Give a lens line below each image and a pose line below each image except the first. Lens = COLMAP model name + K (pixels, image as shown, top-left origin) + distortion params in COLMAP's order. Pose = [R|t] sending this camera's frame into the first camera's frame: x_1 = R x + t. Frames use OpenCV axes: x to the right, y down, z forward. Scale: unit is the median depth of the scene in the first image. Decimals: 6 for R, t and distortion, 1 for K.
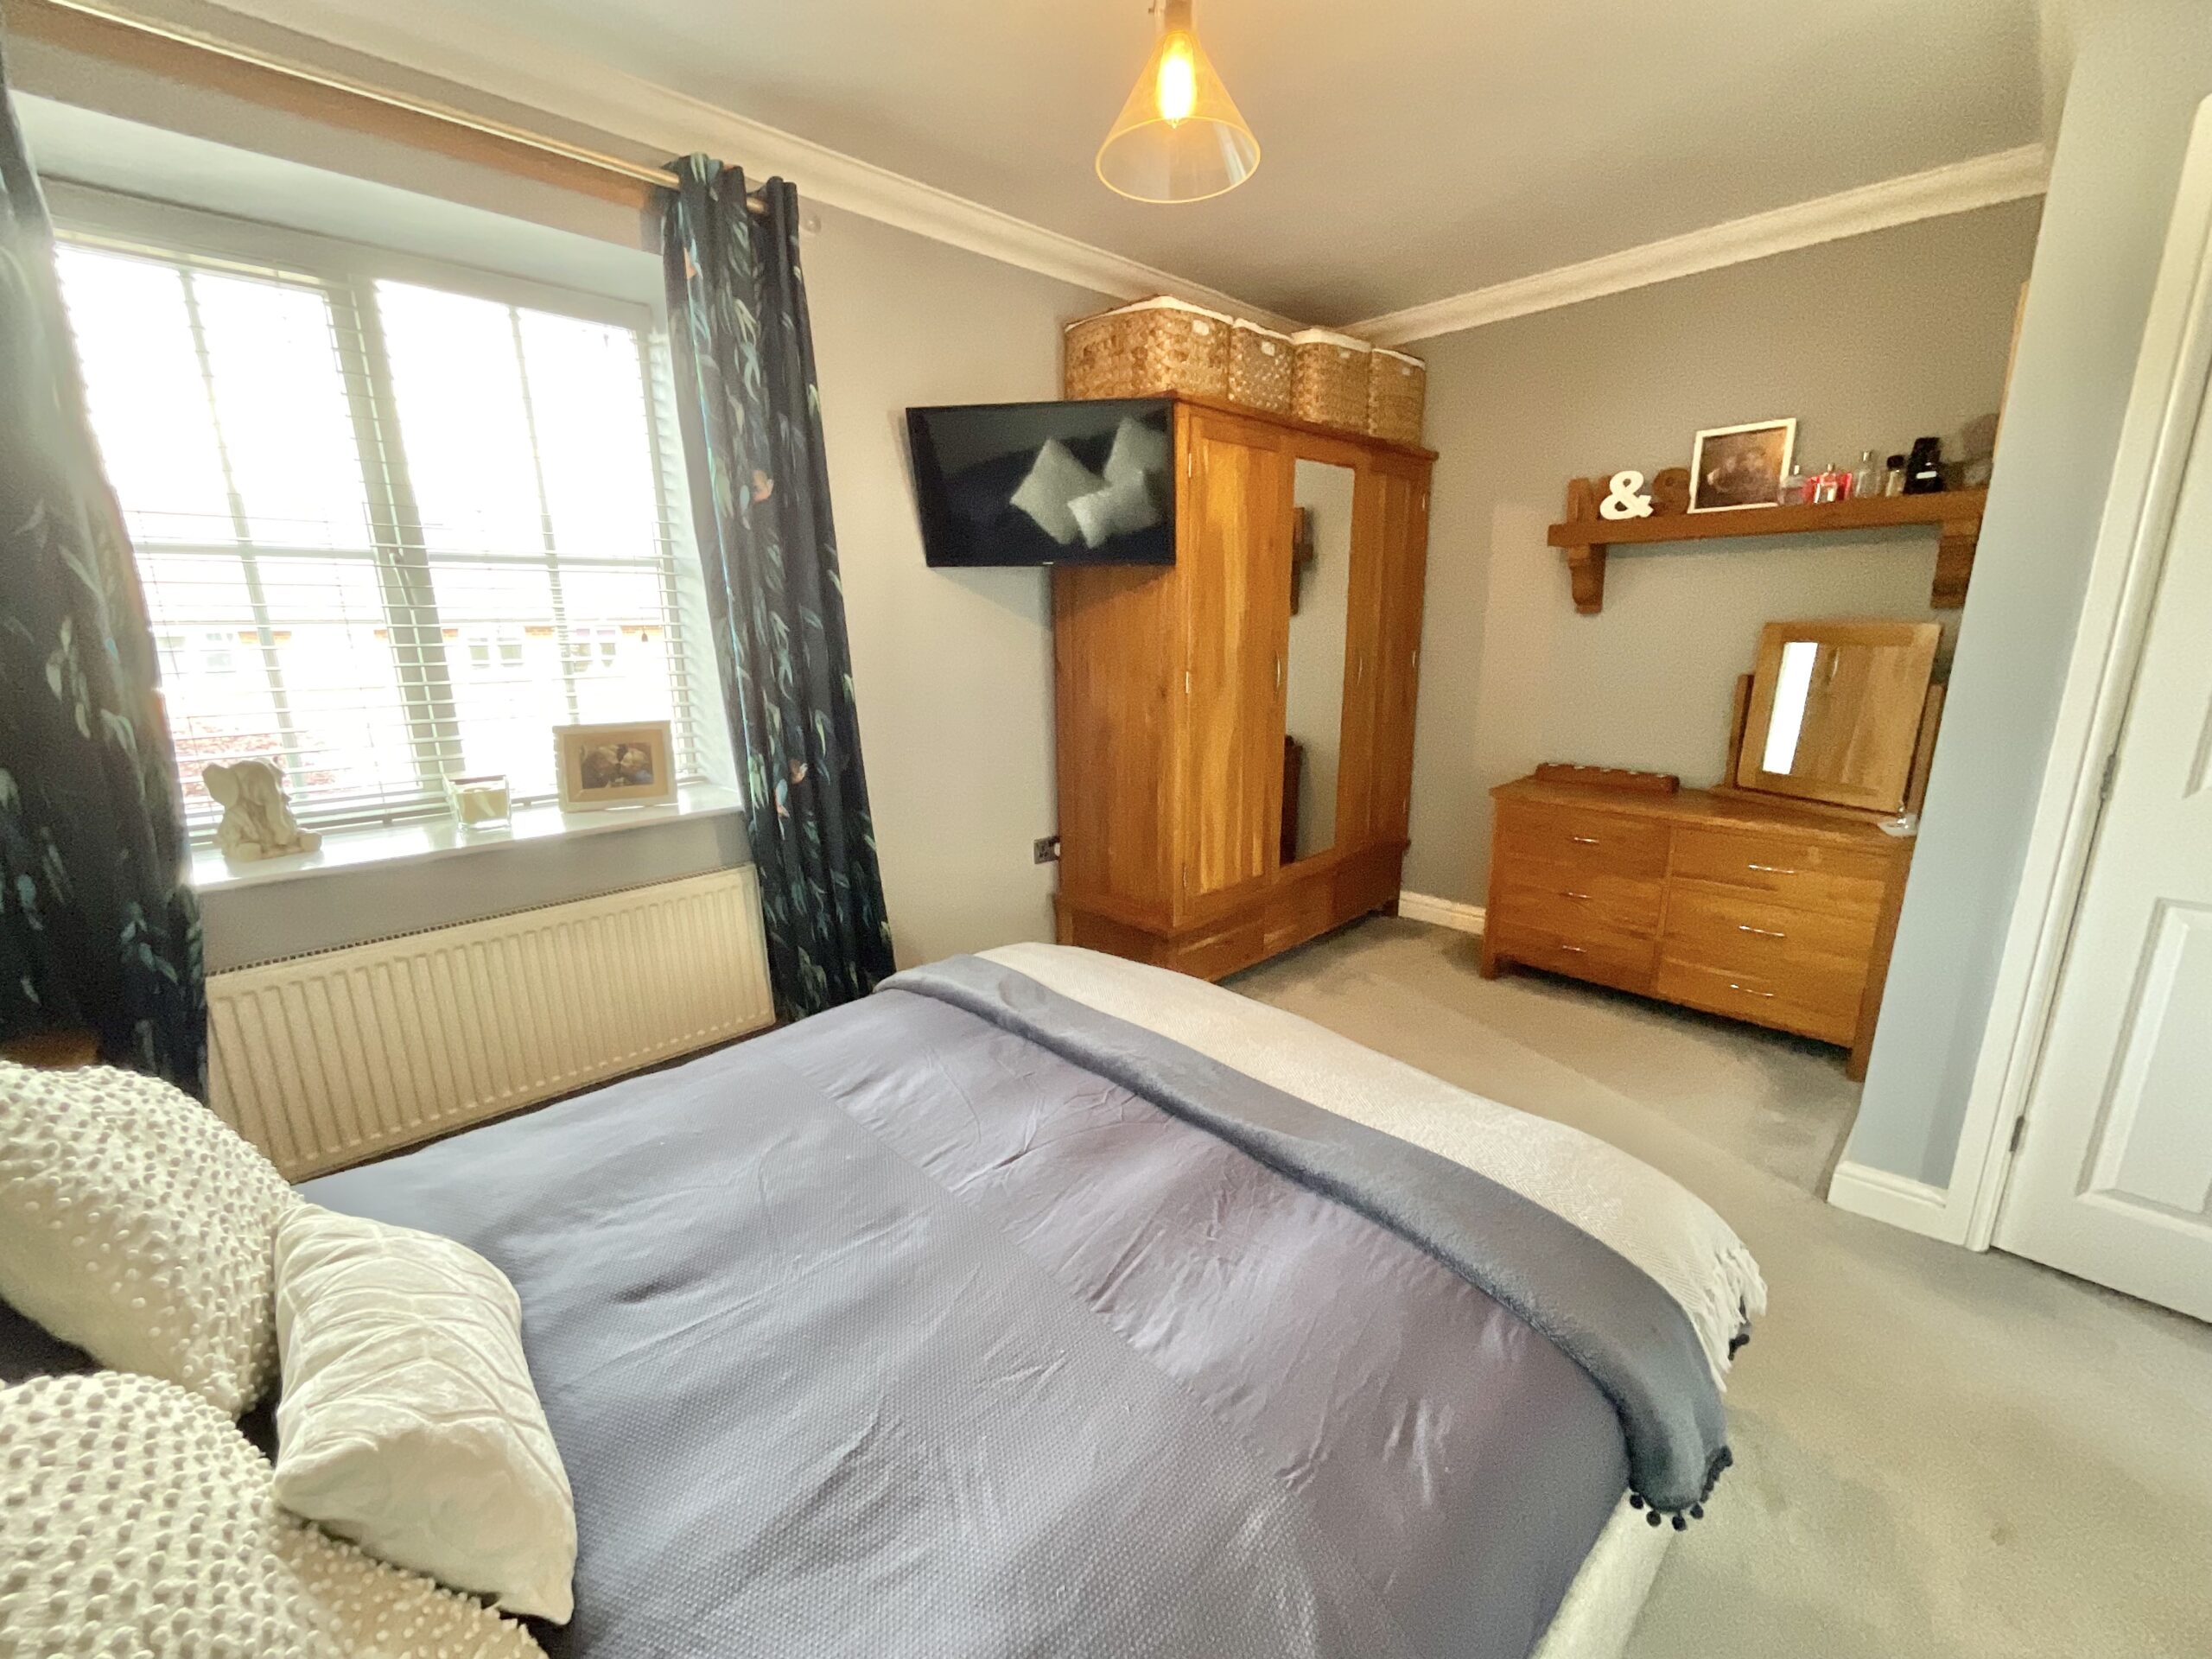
lens RADIAL K [[899.4, 0, 1105.6], [0, 899.4, 833.9], [0, 0, 1]] dist [0.000754, 0.000123]
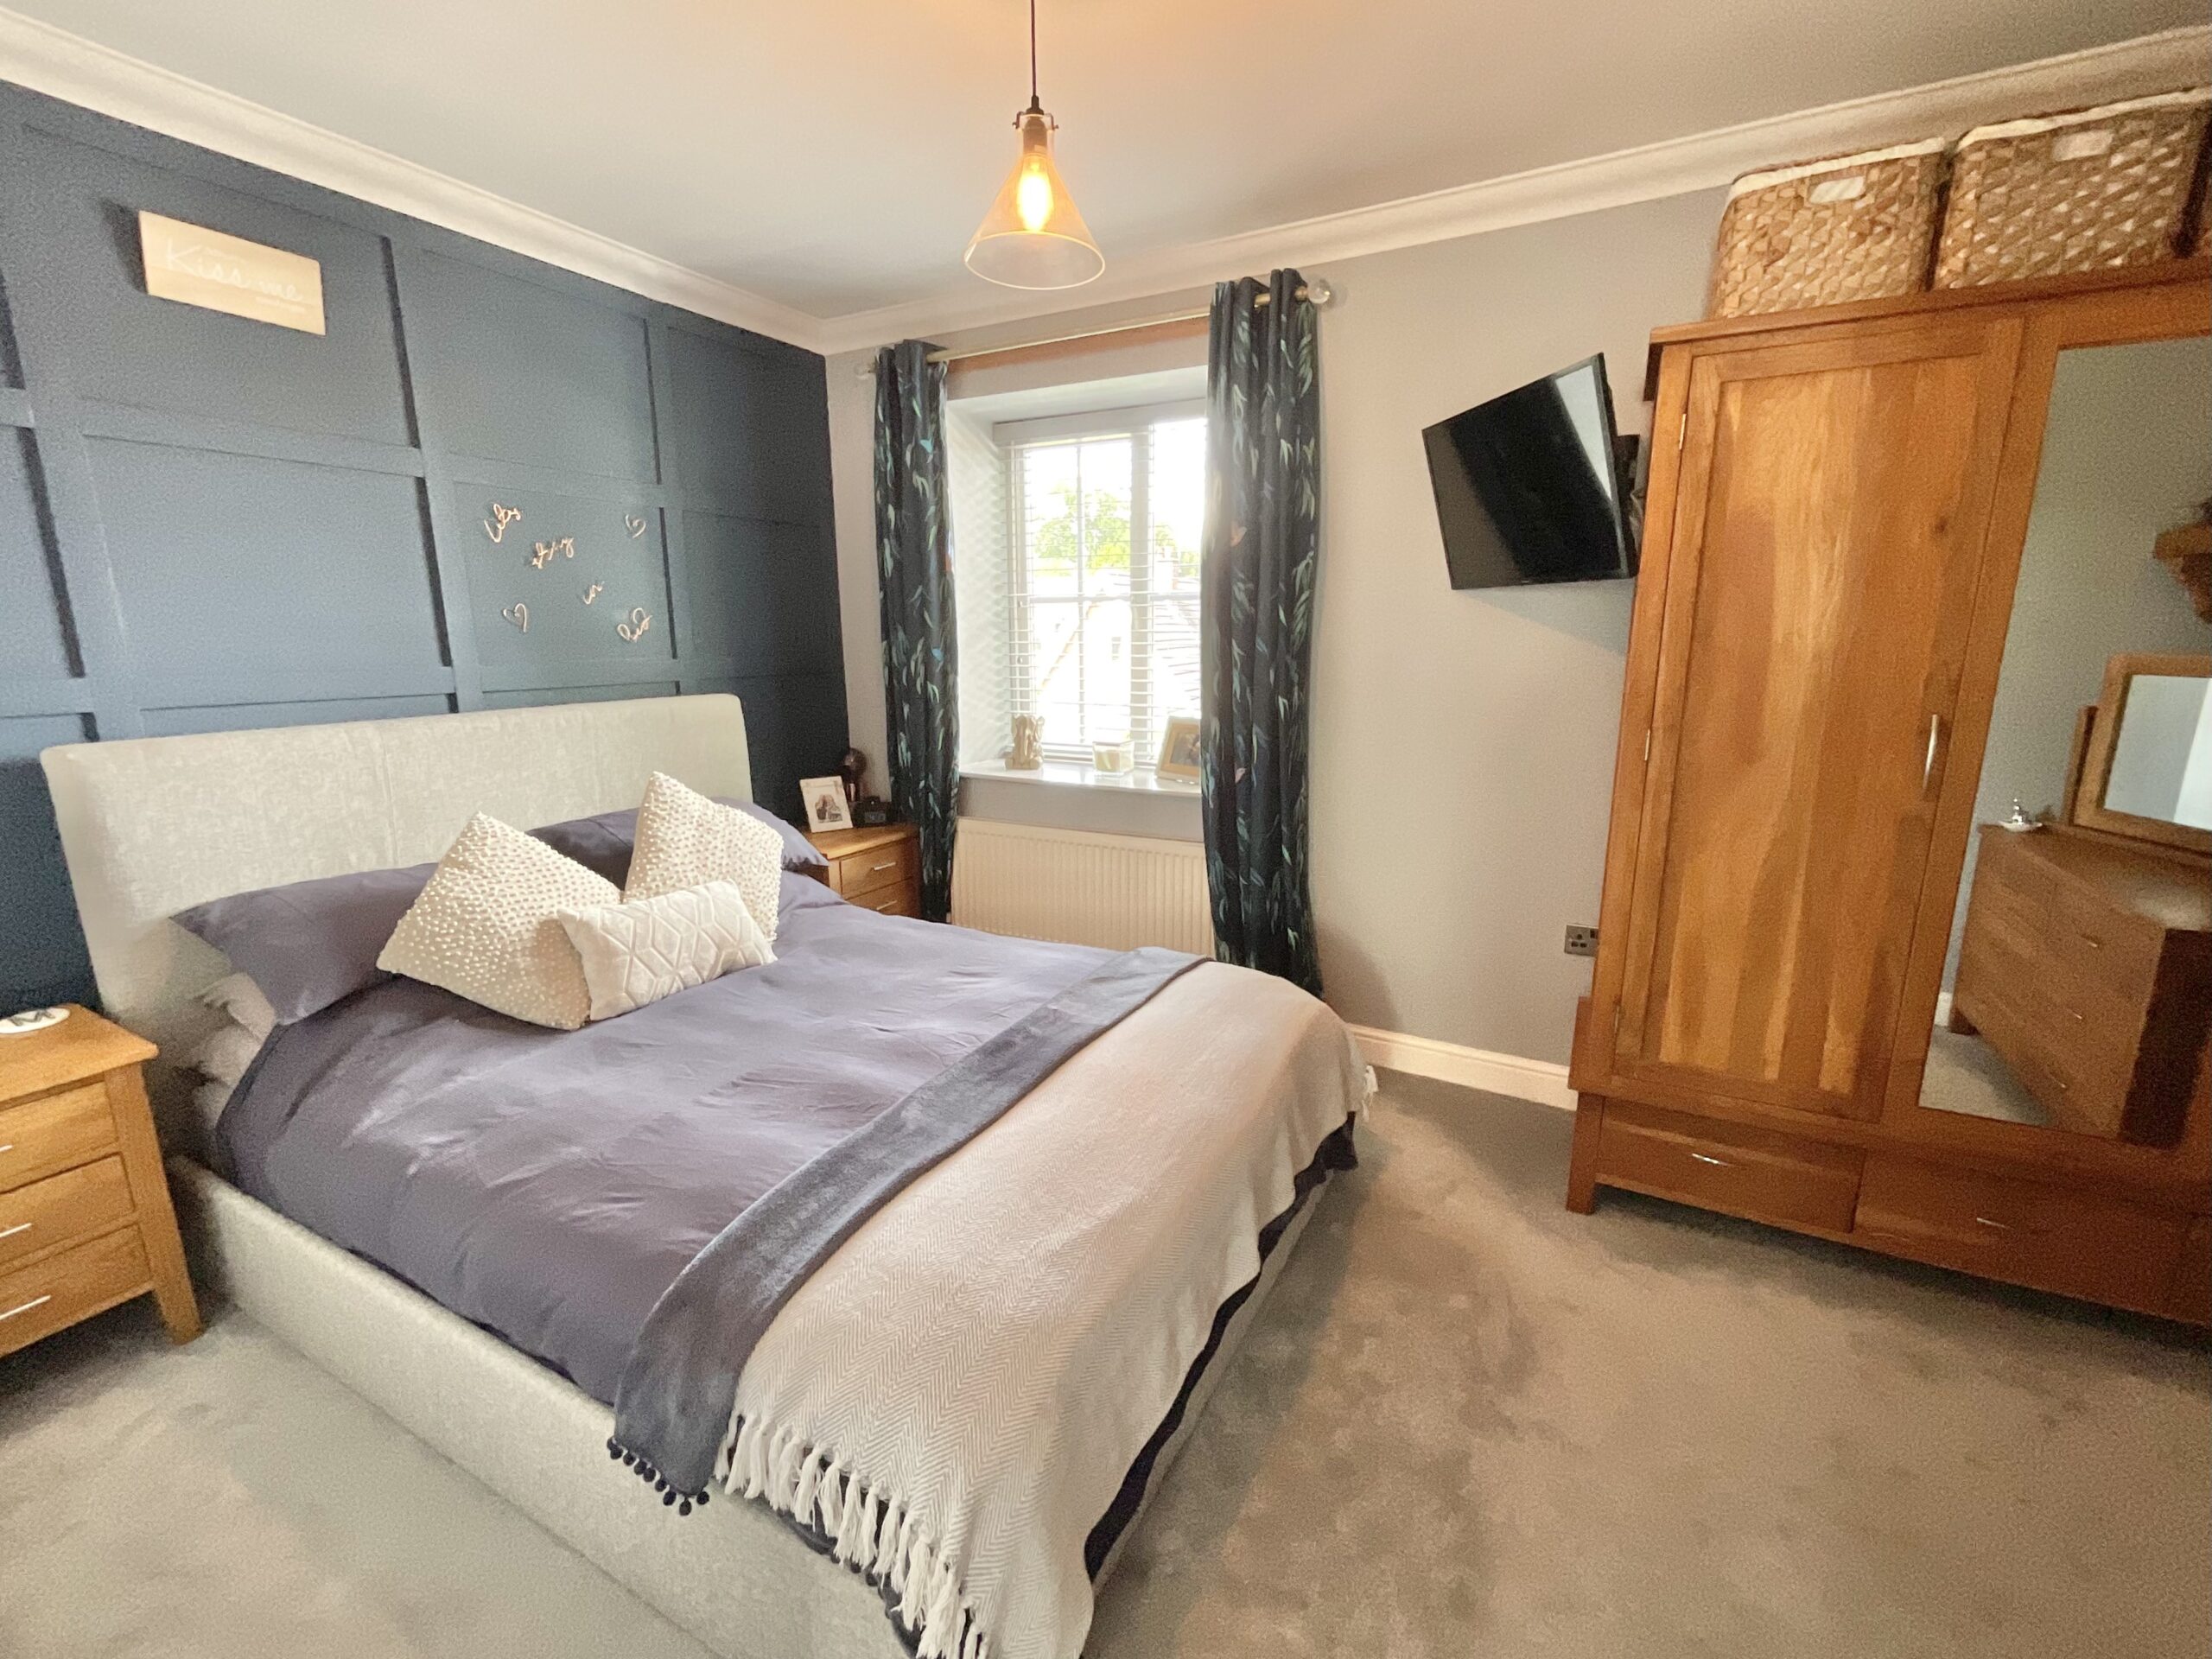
lens RADIAL K [[944.6, 0, 1106.5], [0, 944.6, 839.1], [0, 0, 1]] dist [0.000488, 0.000016]
pose [[0.303928, 0.213073, -0.928562, 0.826951], [-0.224452, 0.963247, 0.147566, -0.141573], [0.925877, 0.163568, 0.340583, 0.480592]]
